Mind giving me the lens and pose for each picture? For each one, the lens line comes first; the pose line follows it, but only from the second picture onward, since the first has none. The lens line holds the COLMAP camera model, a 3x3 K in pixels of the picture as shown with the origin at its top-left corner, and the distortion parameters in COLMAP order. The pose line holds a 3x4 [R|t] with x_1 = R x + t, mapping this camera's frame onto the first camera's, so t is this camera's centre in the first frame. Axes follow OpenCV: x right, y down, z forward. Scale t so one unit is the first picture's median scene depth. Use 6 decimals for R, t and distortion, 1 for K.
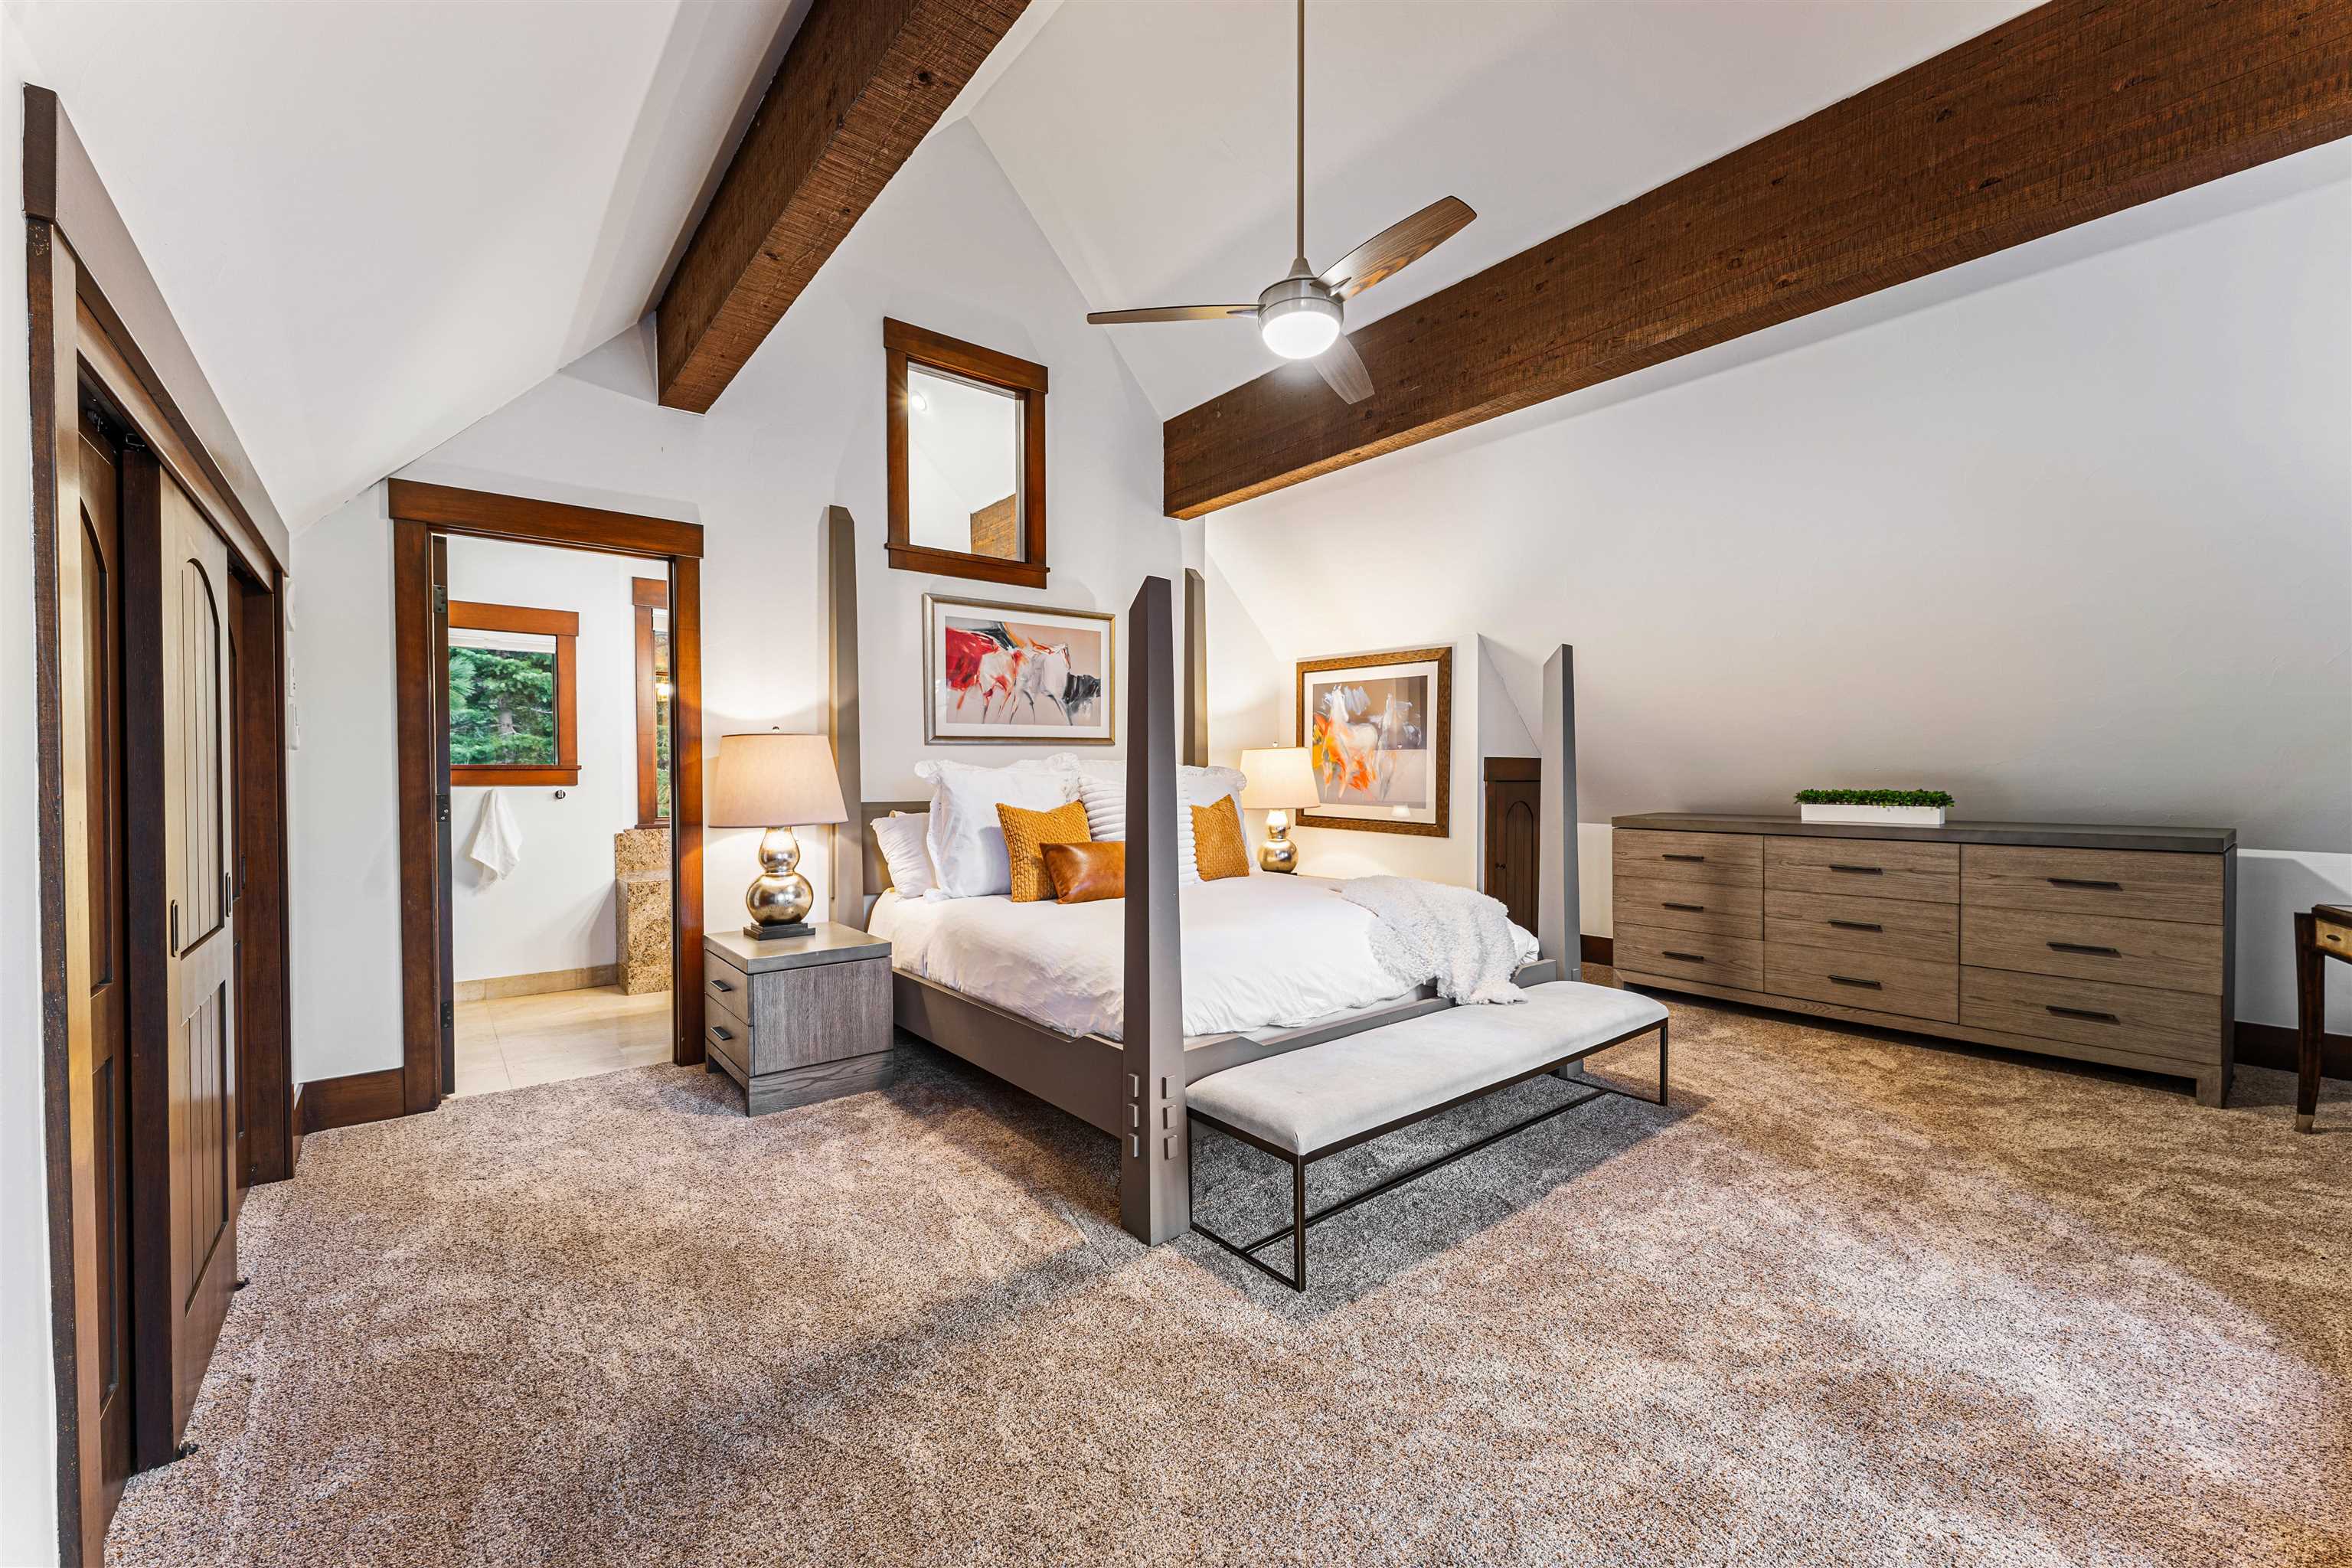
lens RADIAL K [[931.9, 0, 1184.0], [0, 931.9, 779.0], [0, 0, 1]] dist [-0.000900, -0.000073]
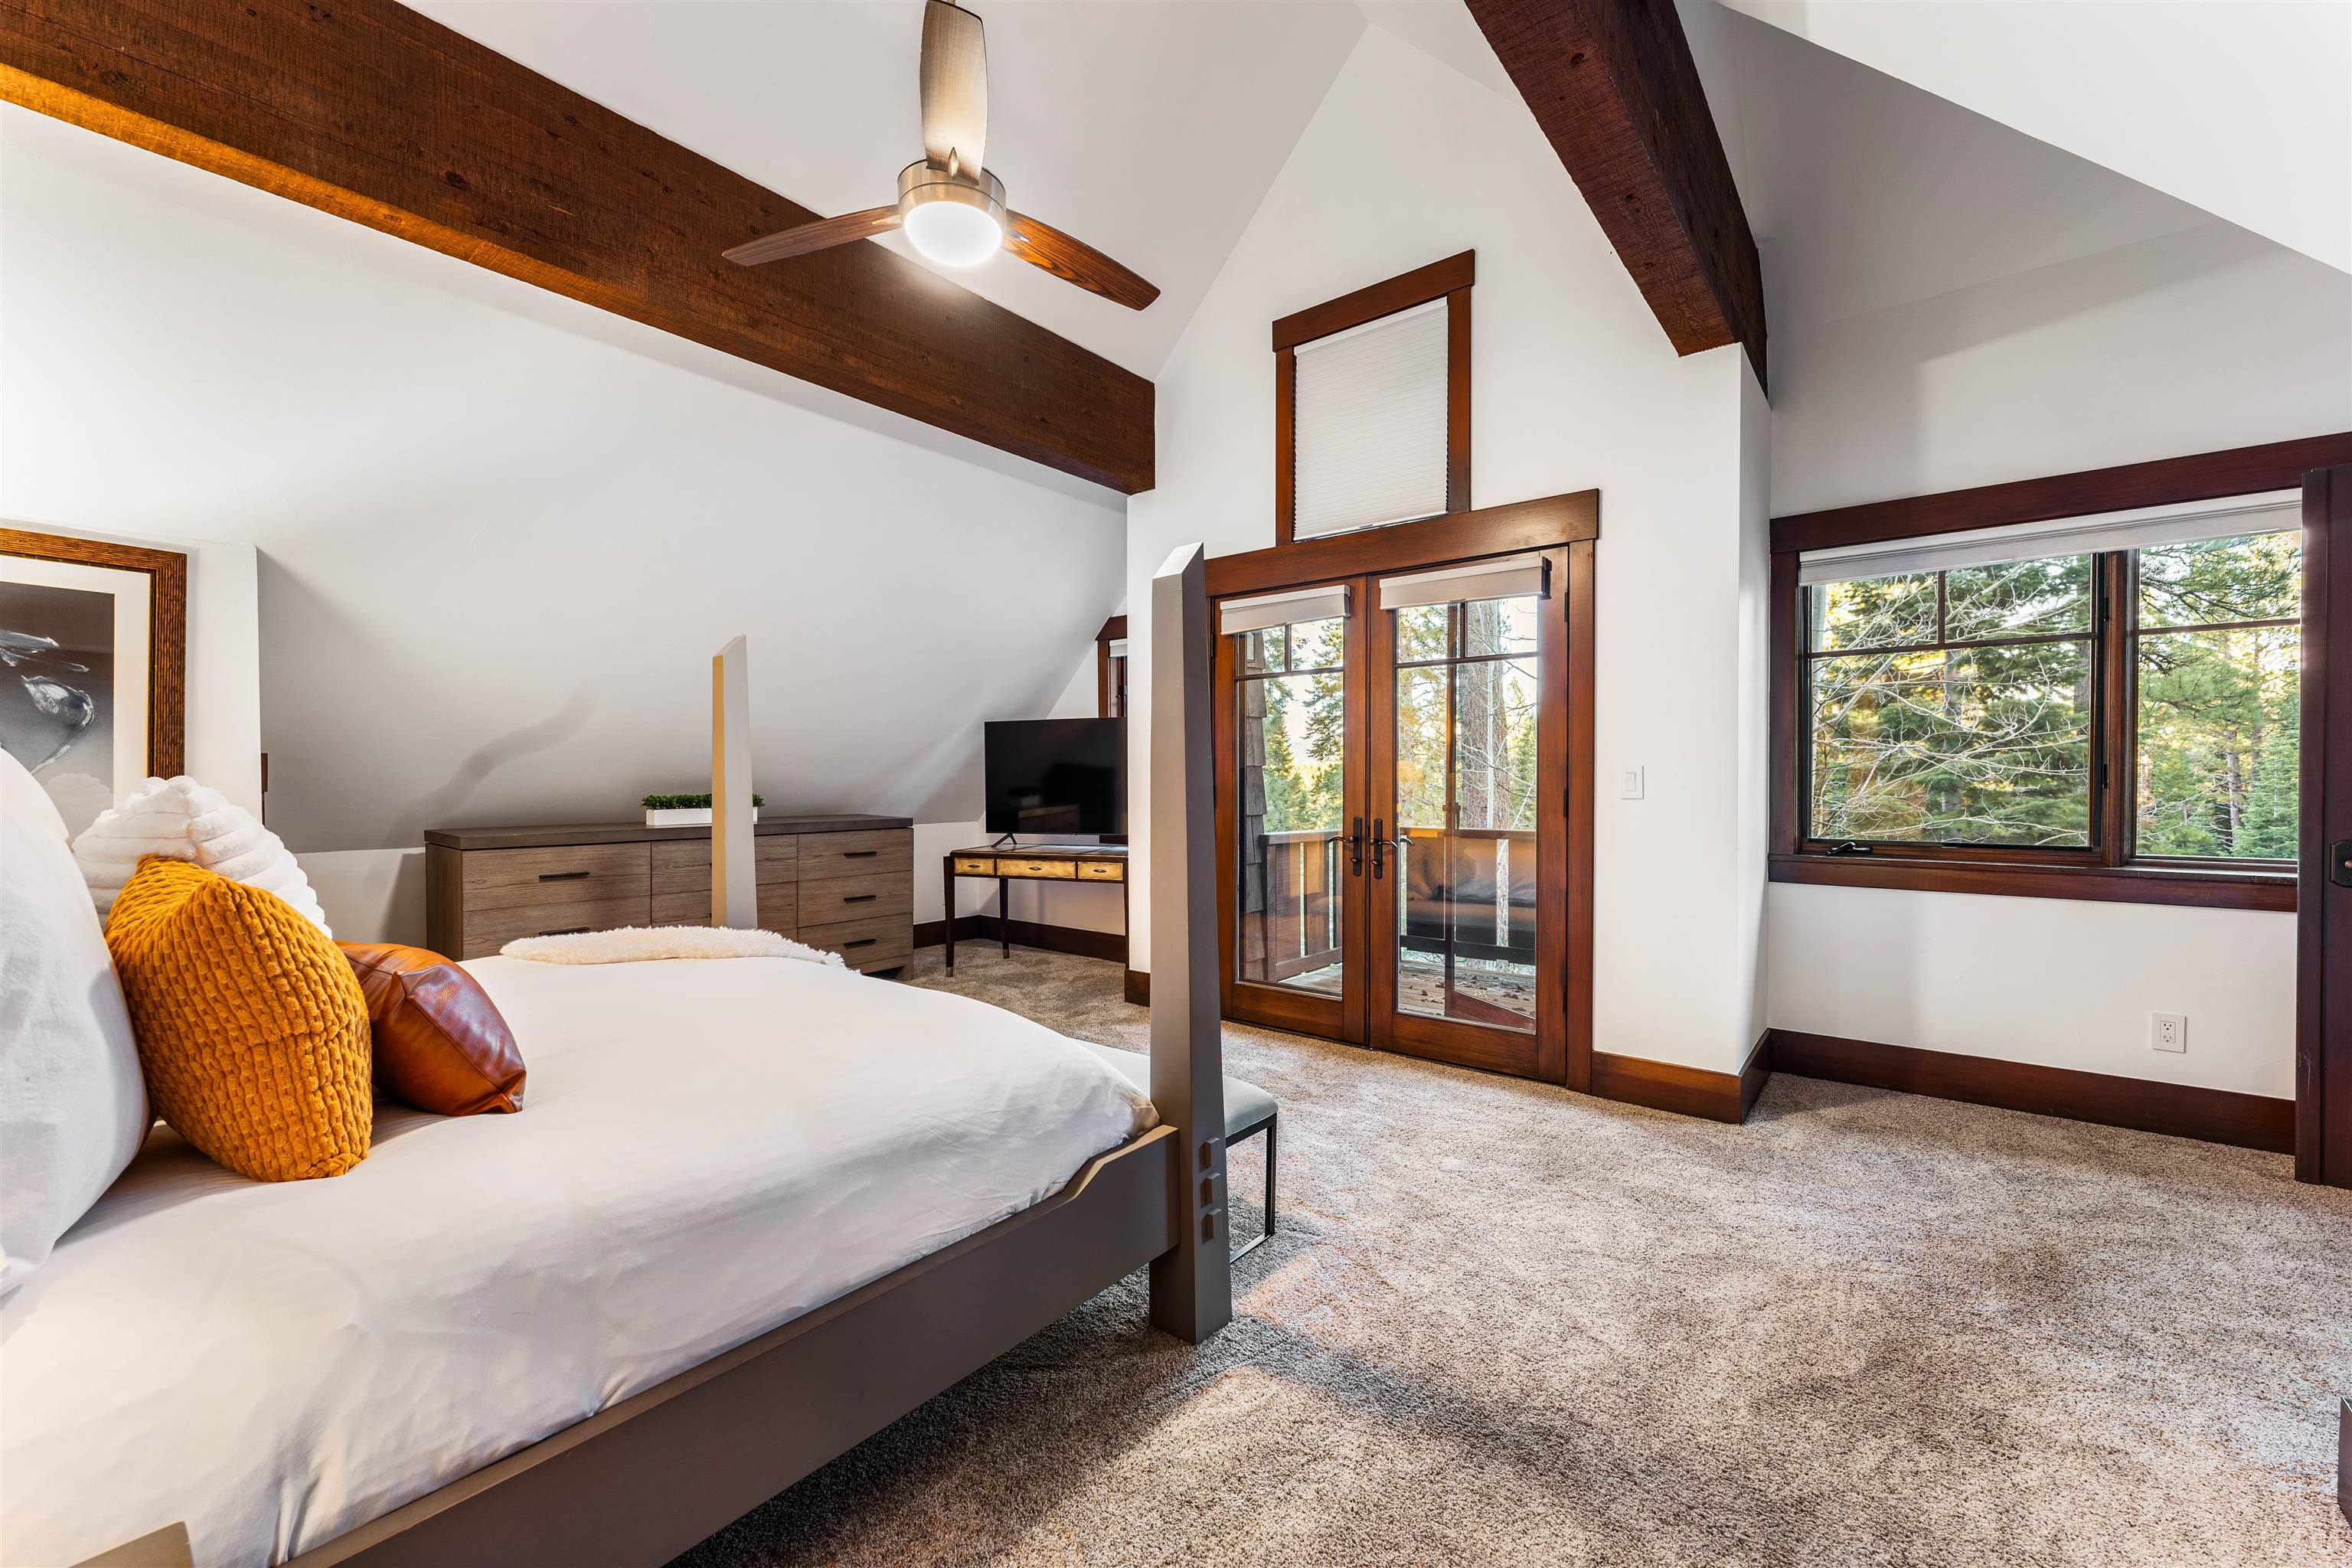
lens RADIAL K [[931.9, 0, 1182.4], [0, 931.9, 785.1], [0, 0, 1]] dist [-0.000900, -0.000073]
pose [[-0.202904, -0.007986, 0.979166, -0.462670], [0.006777, 0.999931, 0.009560, -0.005886], [-0.979175, 0.008576, -0.202836, 0.638033]]
